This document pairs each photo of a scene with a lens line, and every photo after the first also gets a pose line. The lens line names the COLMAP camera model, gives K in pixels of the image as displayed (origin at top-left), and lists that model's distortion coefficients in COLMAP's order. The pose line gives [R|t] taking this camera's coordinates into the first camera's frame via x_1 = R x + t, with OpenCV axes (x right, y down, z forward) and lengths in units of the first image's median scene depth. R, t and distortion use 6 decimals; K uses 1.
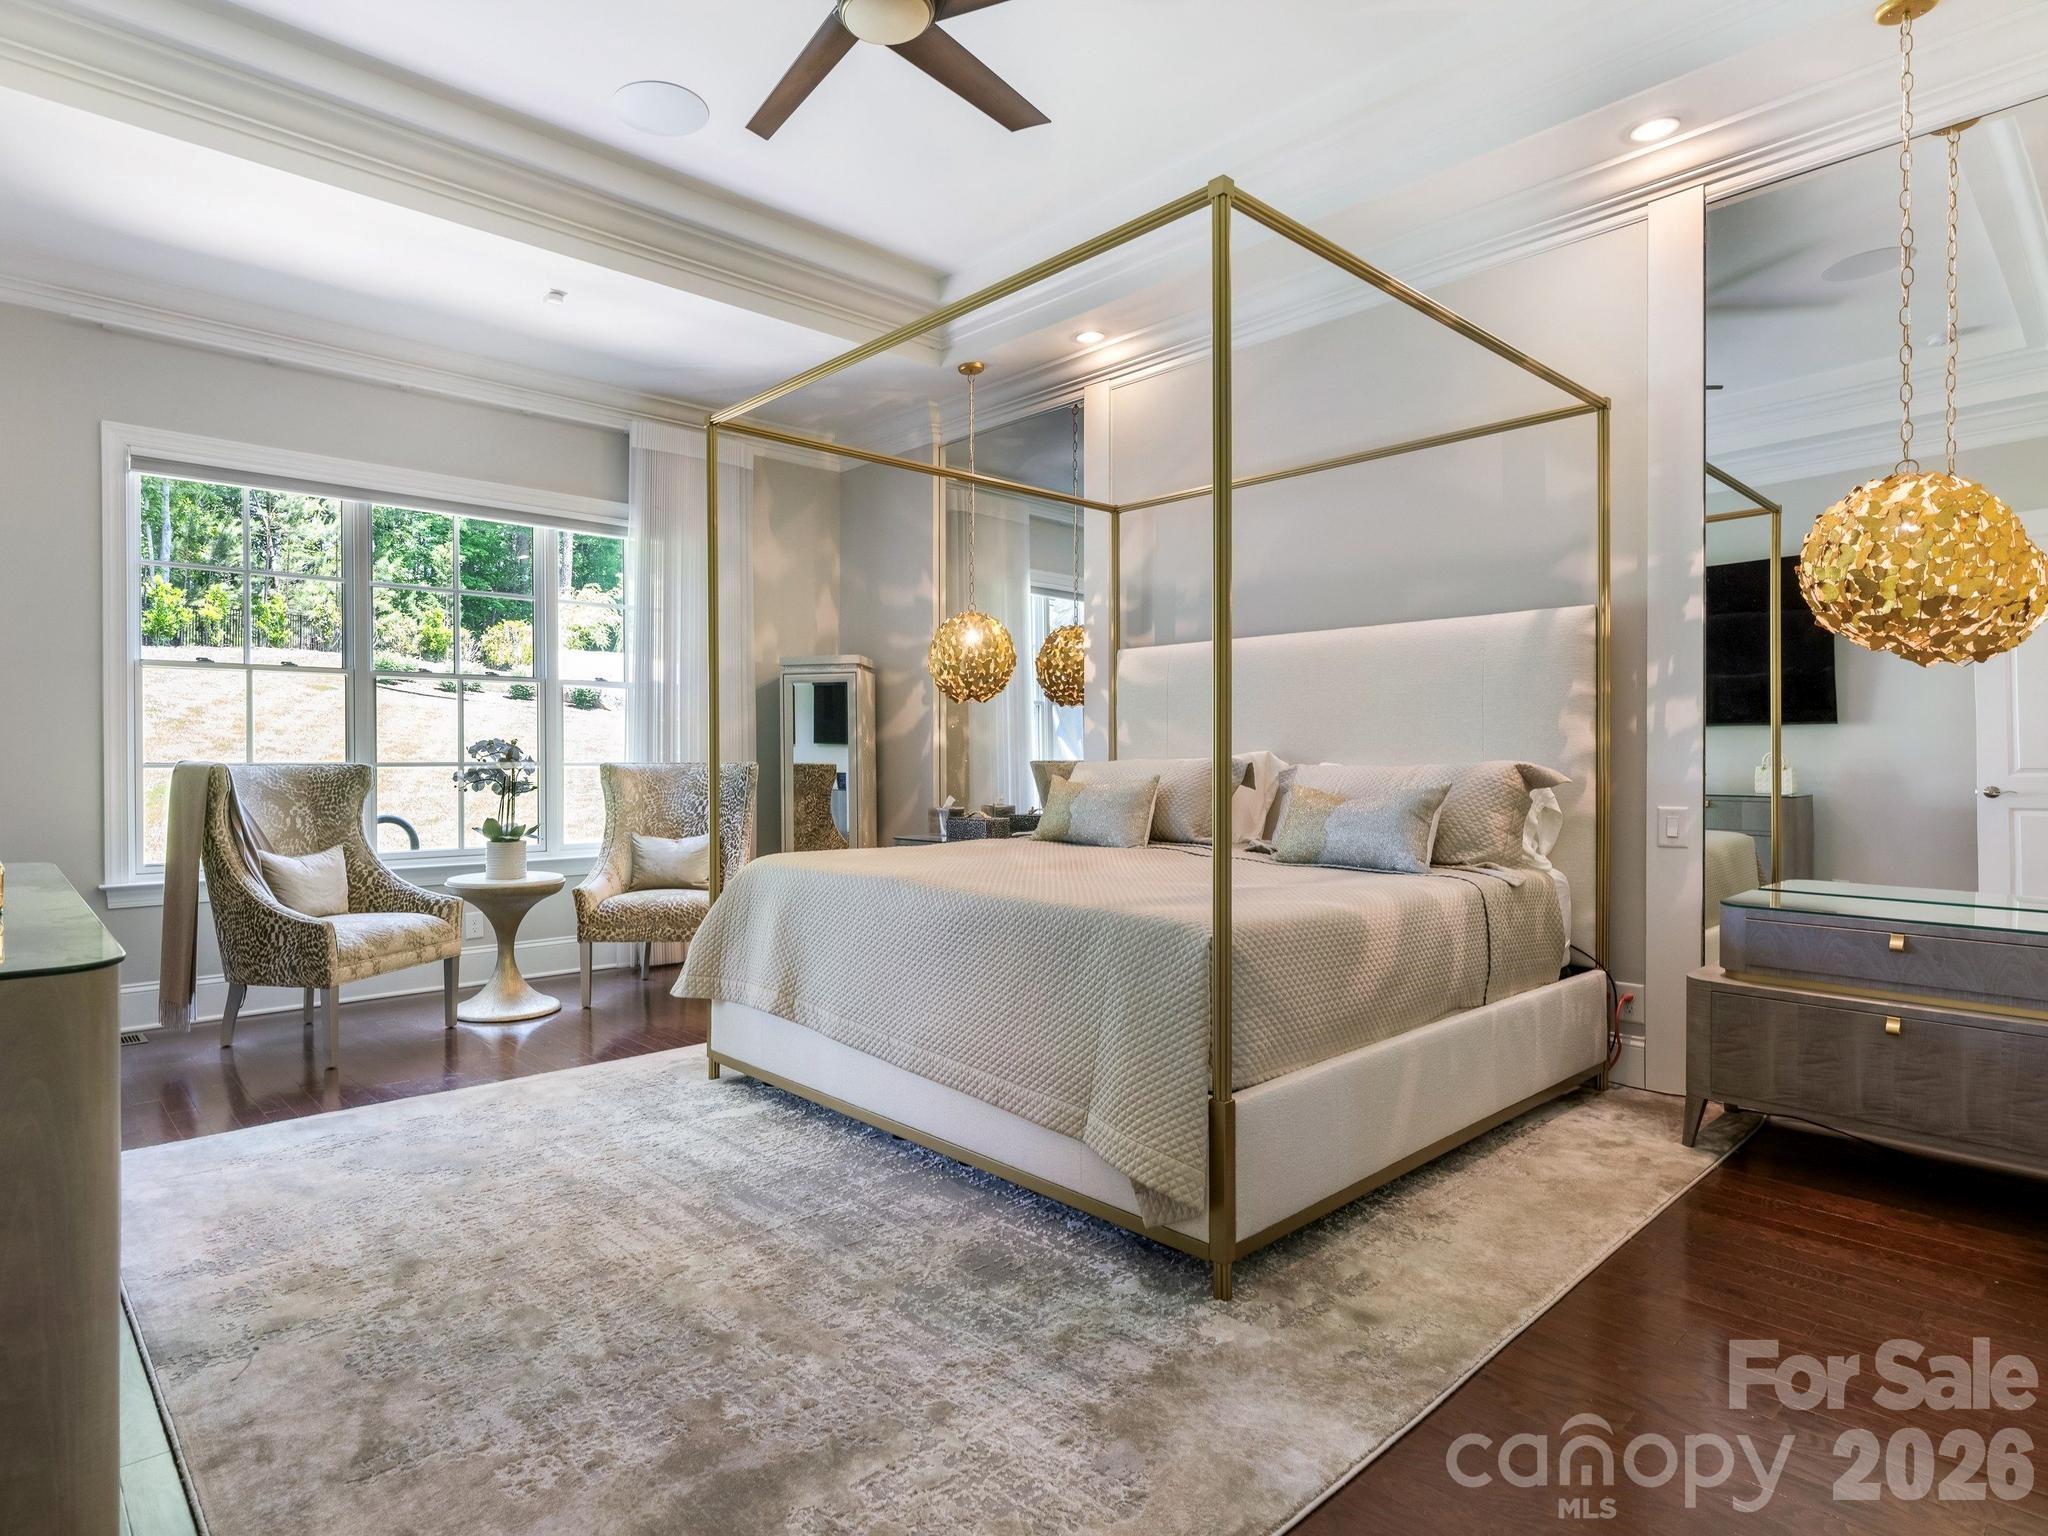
lens RADIAL K [[1118.5, 0, 1024.0], [0, 1118.5, 768.0], [0, 0, 1]] dist [-0.003882, -0.001398]
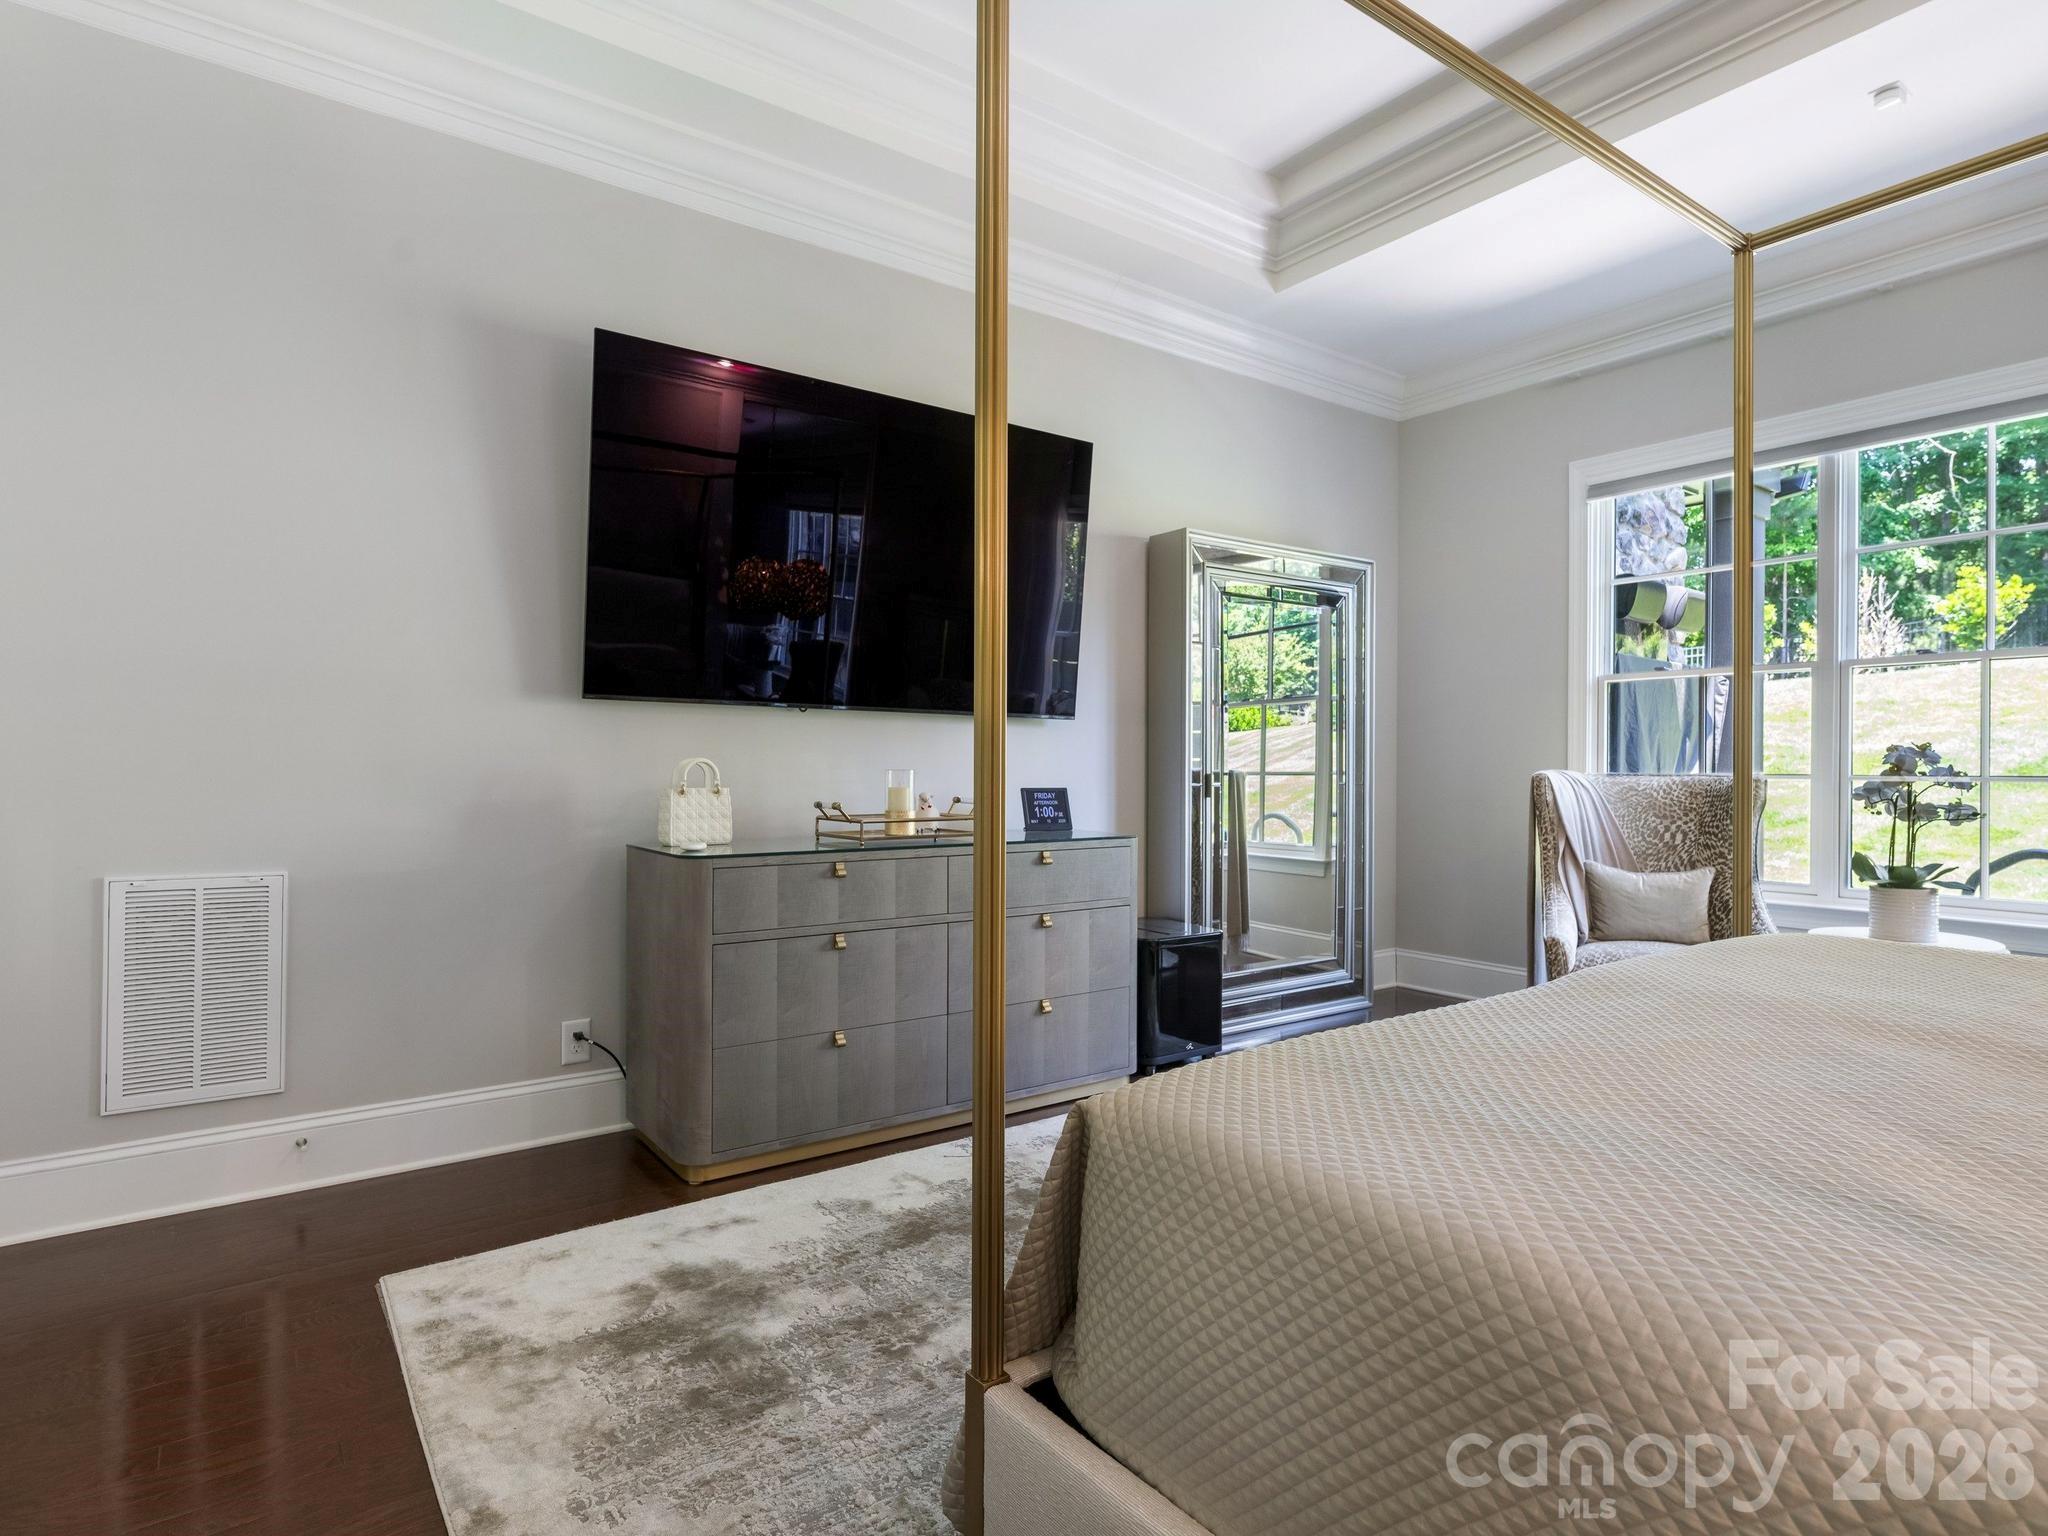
lens RADIAL K [[1118.5, 0, 1024.0], [0, 1118.5, 768.0], [0, 0, 1]] dist [-0.003882, -0.001398]
pose [[-0.122597, 0.002079, -0.992454, 0.330789], [-0.010851, 0.999935, 0.003435, -0.006713], [0.992397, 0.011190, -0.122567, 0.578145]]
